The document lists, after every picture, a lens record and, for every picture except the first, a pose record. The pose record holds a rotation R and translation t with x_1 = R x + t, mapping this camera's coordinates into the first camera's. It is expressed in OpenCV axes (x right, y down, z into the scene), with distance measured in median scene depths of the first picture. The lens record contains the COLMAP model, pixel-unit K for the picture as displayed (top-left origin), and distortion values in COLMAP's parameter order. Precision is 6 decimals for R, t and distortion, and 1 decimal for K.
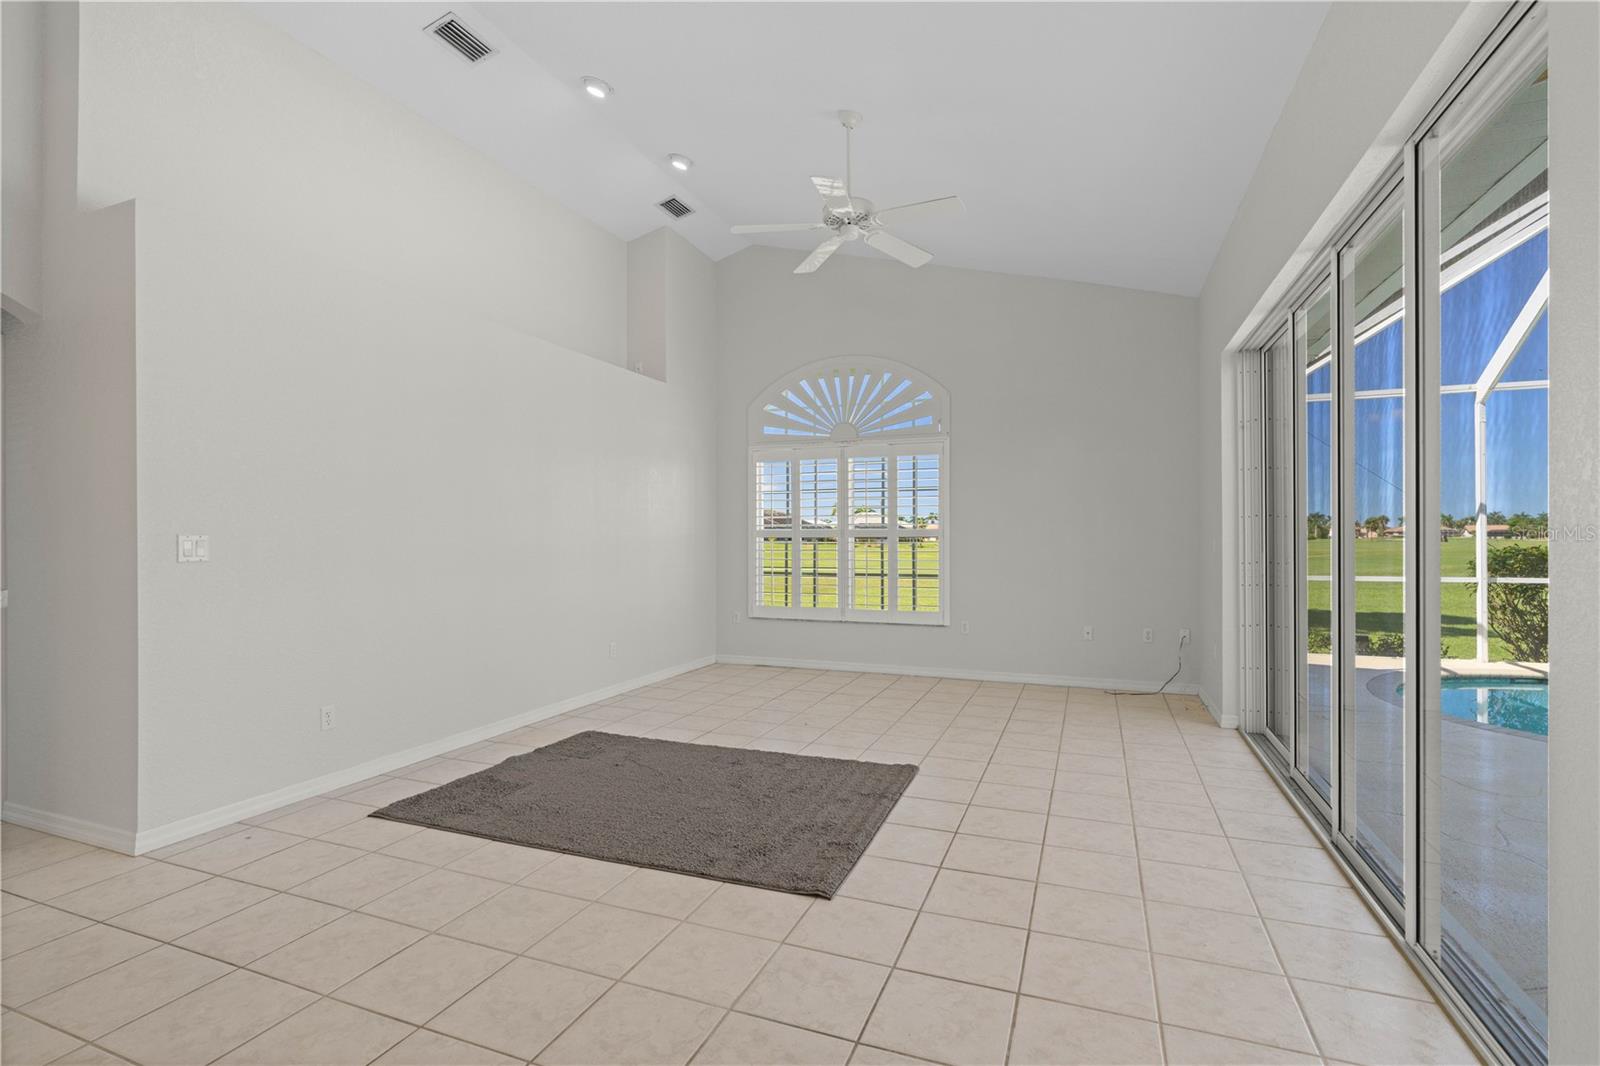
lens RADIAL K [[730.2, 0, 809.0], [0, 730.2, 536.5], [0, 0, 1]] dist [-0.004610, 0.000339]
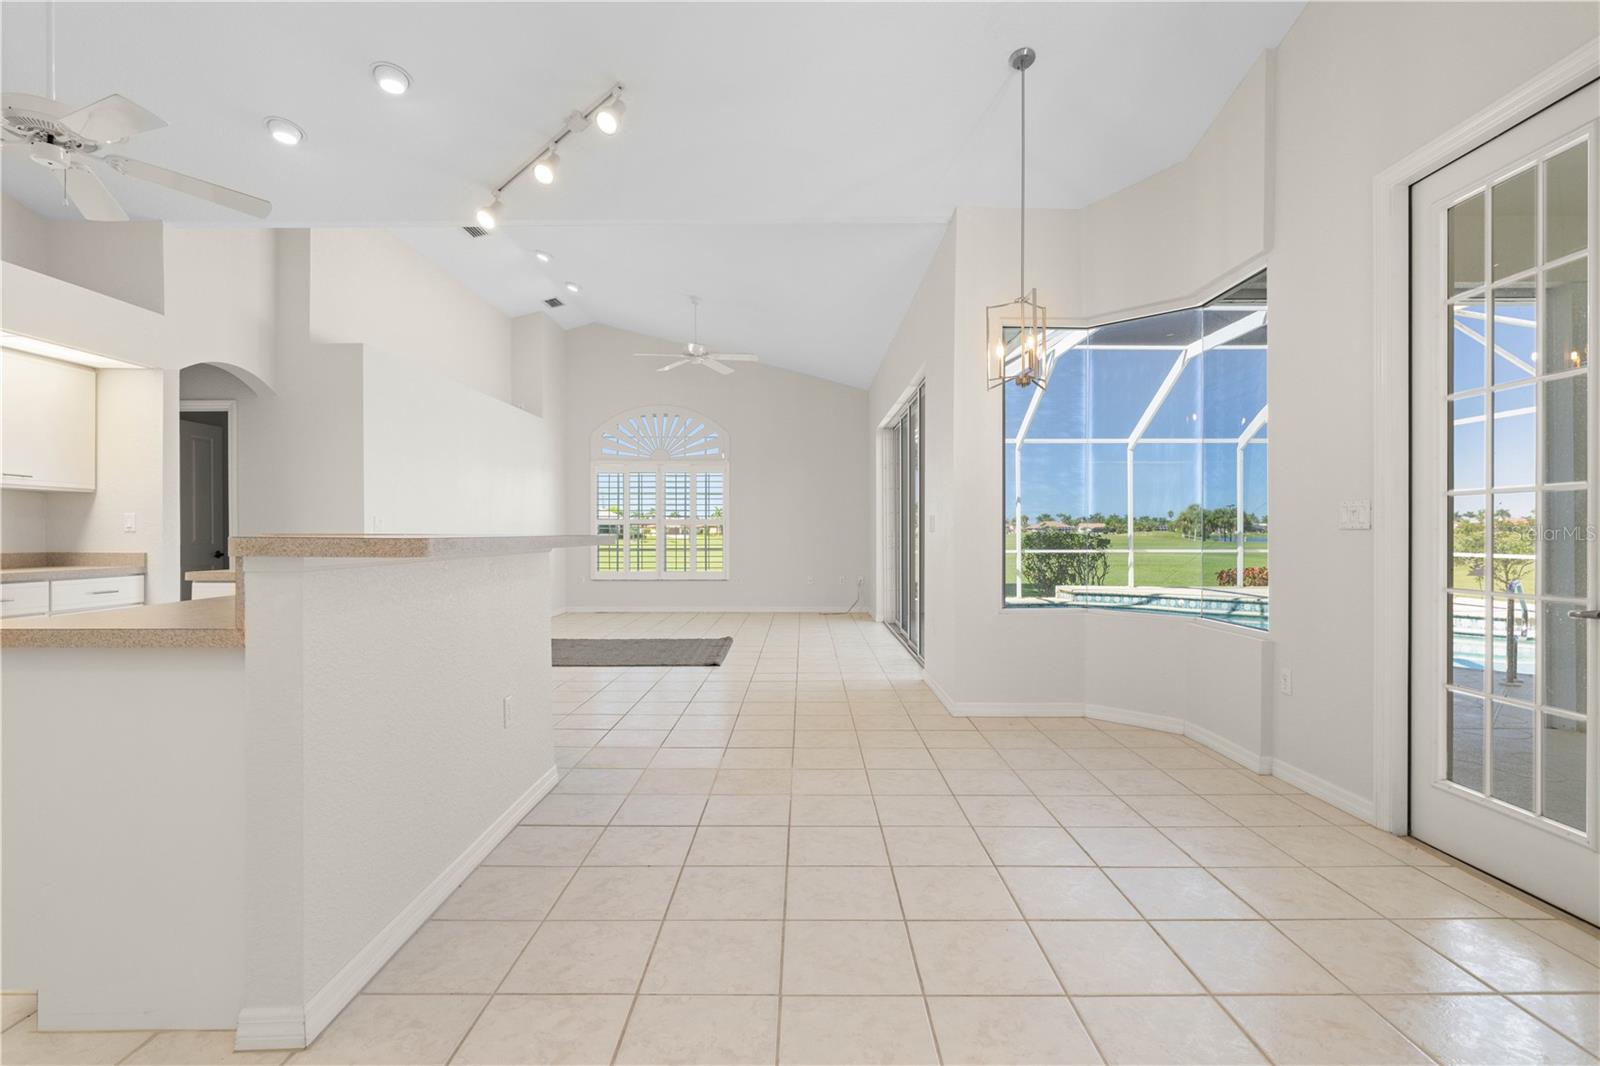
lens RADIAL K [[780.0, 0, 800.3], [0, 780.0, 533.0], [0, 0, 1]] dist [0.001119, 0.000001]
pose [[0.932234, 0.001166, 0.361854, -0.282112], [-0.000853, 0.999999, -0.001024, 0.021024], [-0.361855, 0.000646, 0.932234, -0.651768]]
